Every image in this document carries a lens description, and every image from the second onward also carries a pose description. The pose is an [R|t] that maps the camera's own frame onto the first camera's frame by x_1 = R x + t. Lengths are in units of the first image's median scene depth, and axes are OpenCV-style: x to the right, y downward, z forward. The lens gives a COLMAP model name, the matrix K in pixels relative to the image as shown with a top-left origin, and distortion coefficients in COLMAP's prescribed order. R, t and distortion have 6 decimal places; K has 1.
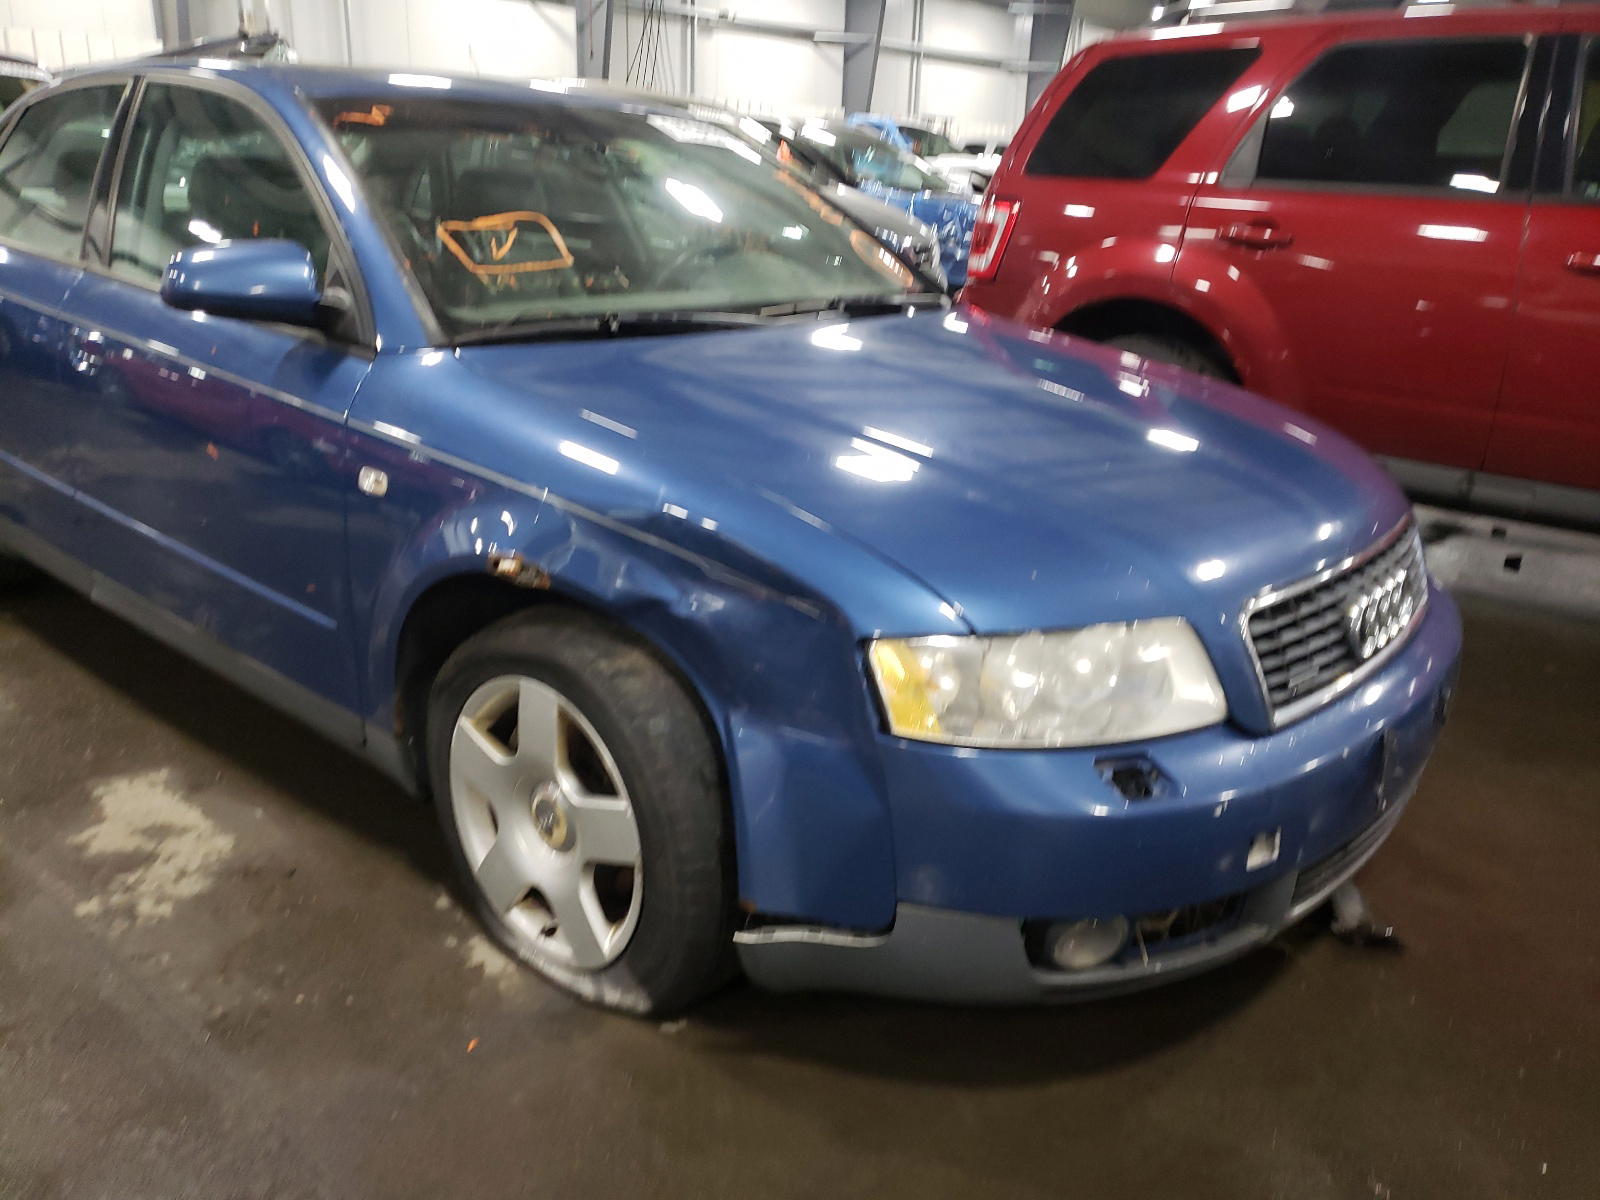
lens RADIAL K [[1223.6, 0, 811.6], [0, 1223.6, 599.9], [0, 0, 1]] dist [0.001205, 0.012044]
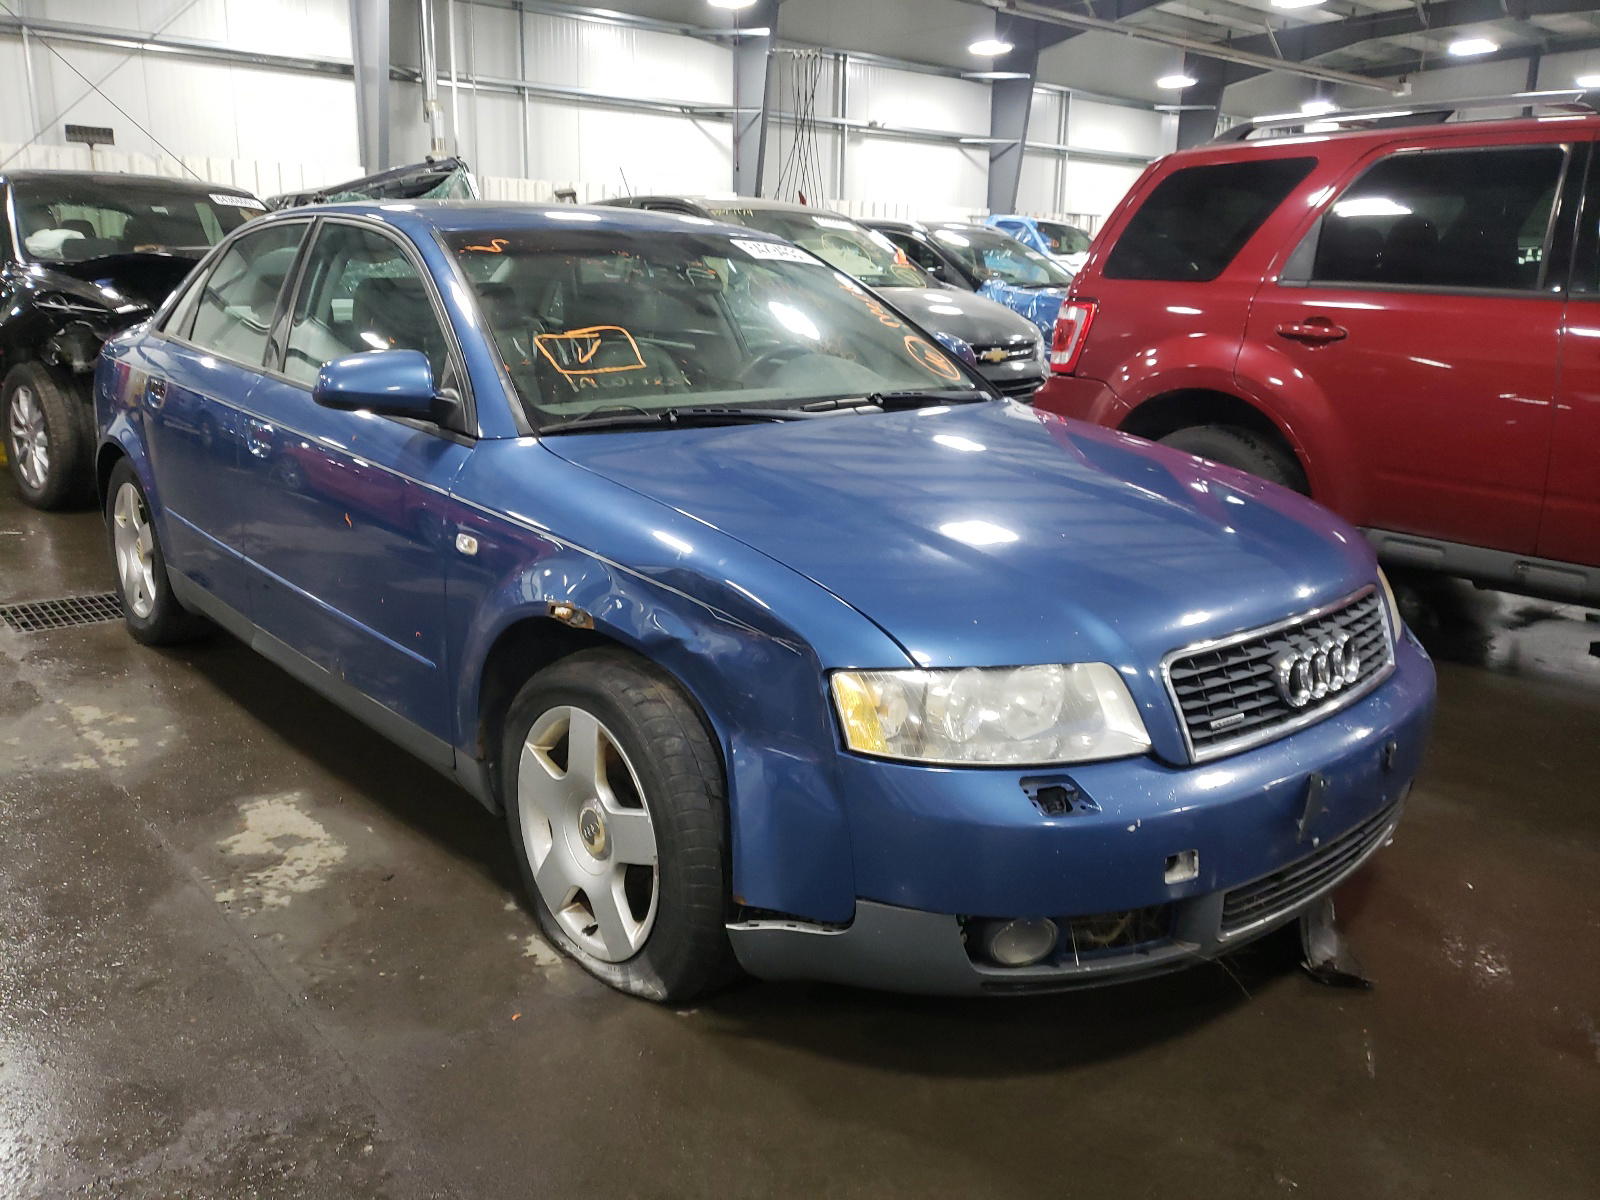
lens RADIAL K [[1236.6, 0, 798.7], [0, 1236.6, 568.0], [0, 0, 1]] dist [0.010650, 0.000943]
pose [[0.991224, 0.013602, -0.131494, 0.130180], [-0.026564, 0.994898, -0.097330, 0.038003], [0.129499, 0.099969, 0.986527, -0.167438]]
